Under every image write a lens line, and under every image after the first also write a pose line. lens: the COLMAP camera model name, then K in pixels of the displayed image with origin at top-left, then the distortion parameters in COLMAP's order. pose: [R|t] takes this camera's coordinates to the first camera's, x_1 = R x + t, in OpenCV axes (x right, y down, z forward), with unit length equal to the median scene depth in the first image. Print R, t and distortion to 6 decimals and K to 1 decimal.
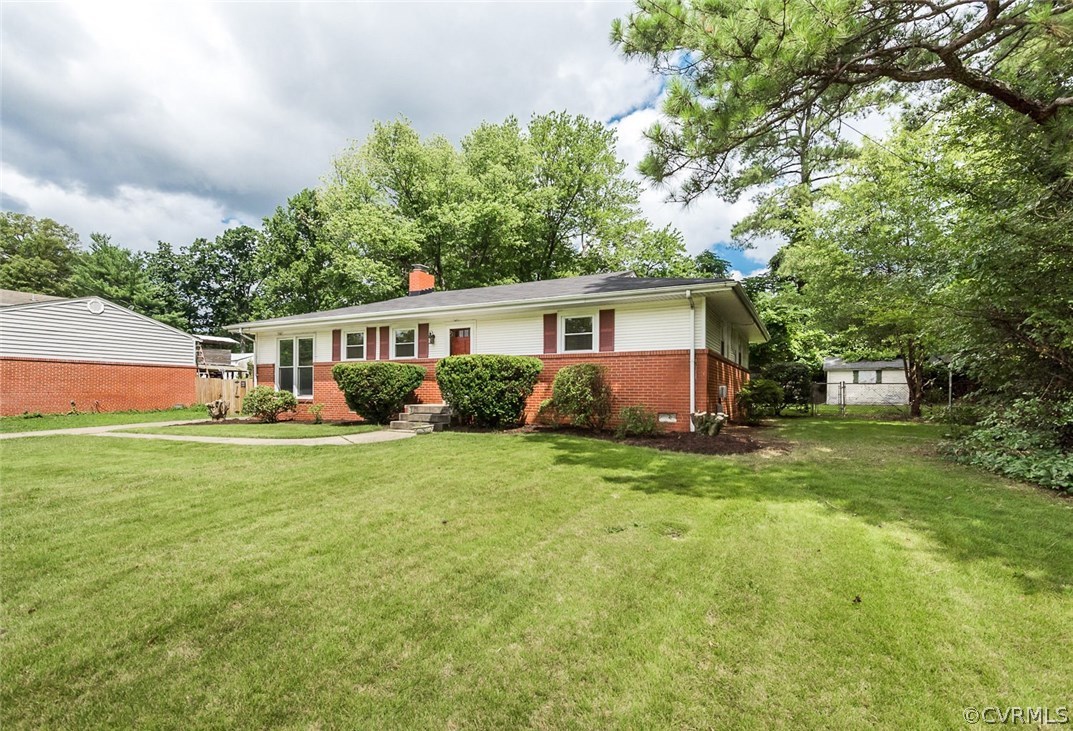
lens RADIAL K [[500.0, 0, 534.3], [0, 500.0, 397.9], [0, 0, 1]] dist [0.025150, -0.000301]
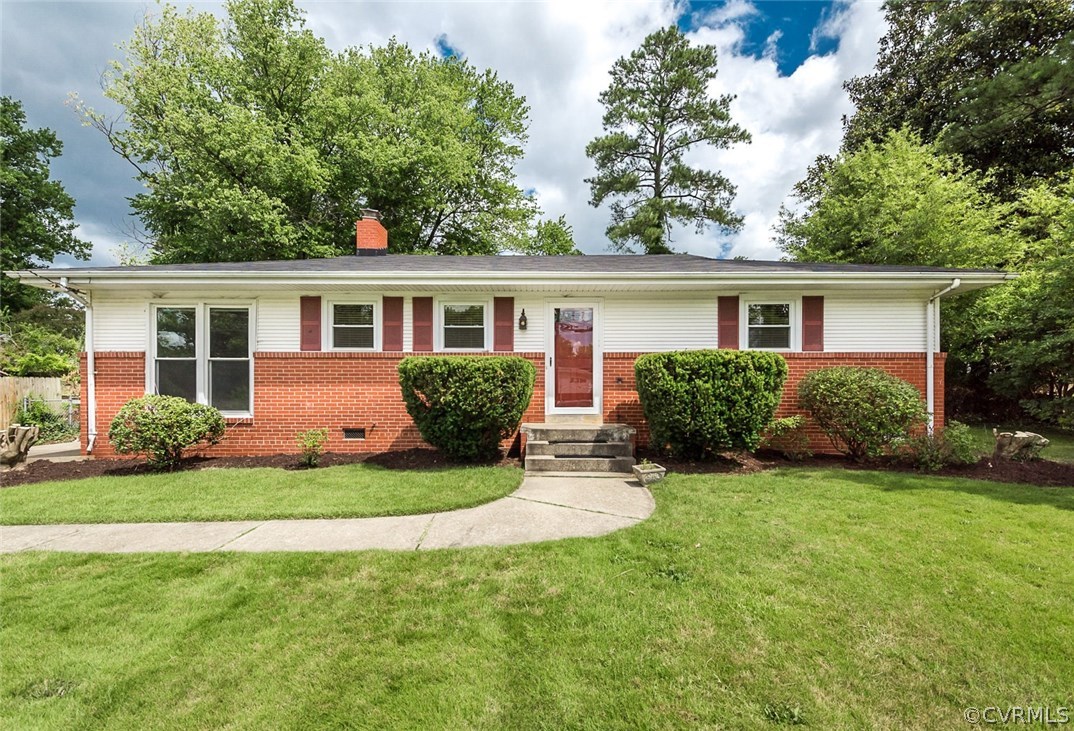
lens RADIAL K [[500.5, 0, 534.8], [0, 500.5, 397.9], [0, 0, 1]] dist [0.025150, -0.000301]
pose [[0.890545, -0.009875, 0.454787, -0.459170], [0.007548, 0.999947, 0.006933, -0.023199], [-0.454832, -0.002742, 0.890573, 0.396508]]
